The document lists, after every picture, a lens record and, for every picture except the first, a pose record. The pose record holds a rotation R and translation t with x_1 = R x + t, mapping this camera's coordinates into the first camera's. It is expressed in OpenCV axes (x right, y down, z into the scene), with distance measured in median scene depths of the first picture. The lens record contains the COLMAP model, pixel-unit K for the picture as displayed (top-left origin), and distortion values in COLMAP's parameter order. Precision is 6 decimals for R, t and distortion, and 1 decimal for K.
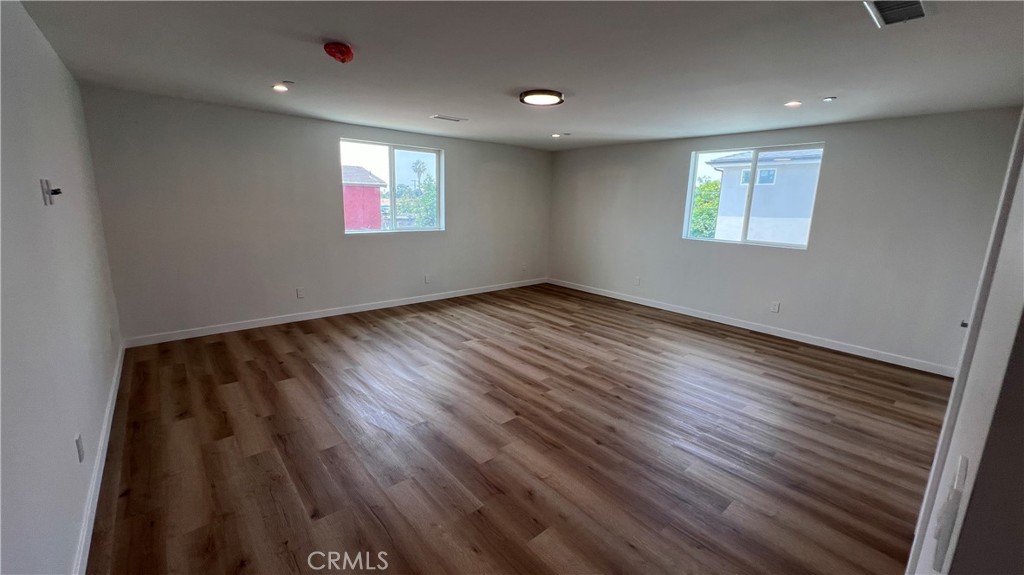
lens RADIAL K [[413.9, 0, 510.1], [0, 413.9, 287.4], [0, 0, 1]] dist [-0.006703, 0.000425]
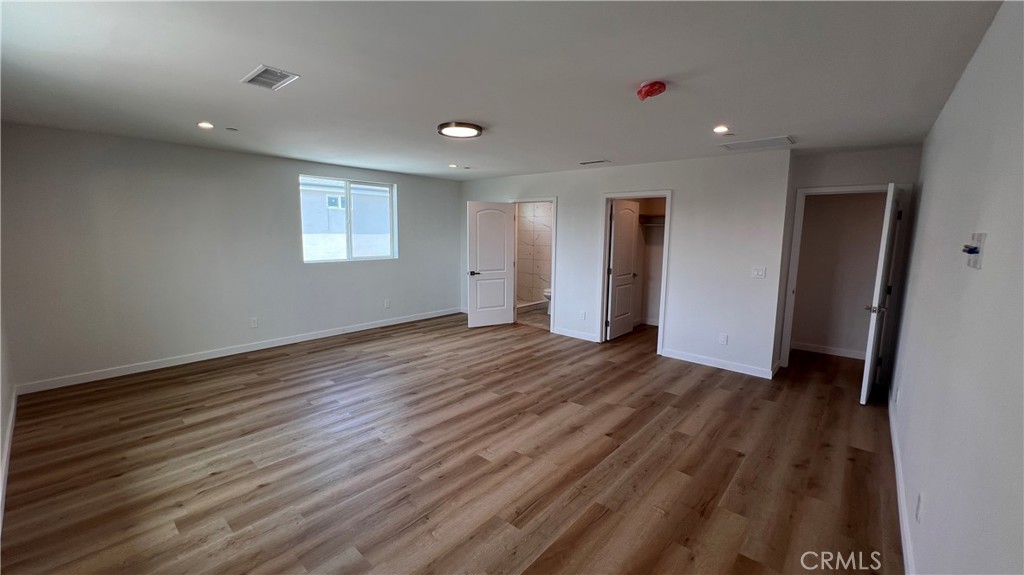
lens RADIAL K [[413.9, 0, 509.9], [0, 413.9, 286.1], [0, 0, 1]] dist [-0.006703, 0.000425]
pose [[-0.155428, -0.163612, 0.974204, -0.855444], [0.184993, 0.963921, 0.191400, -0.230428], [-0.970371, 0.209970, -0.119553, 0.946170]]
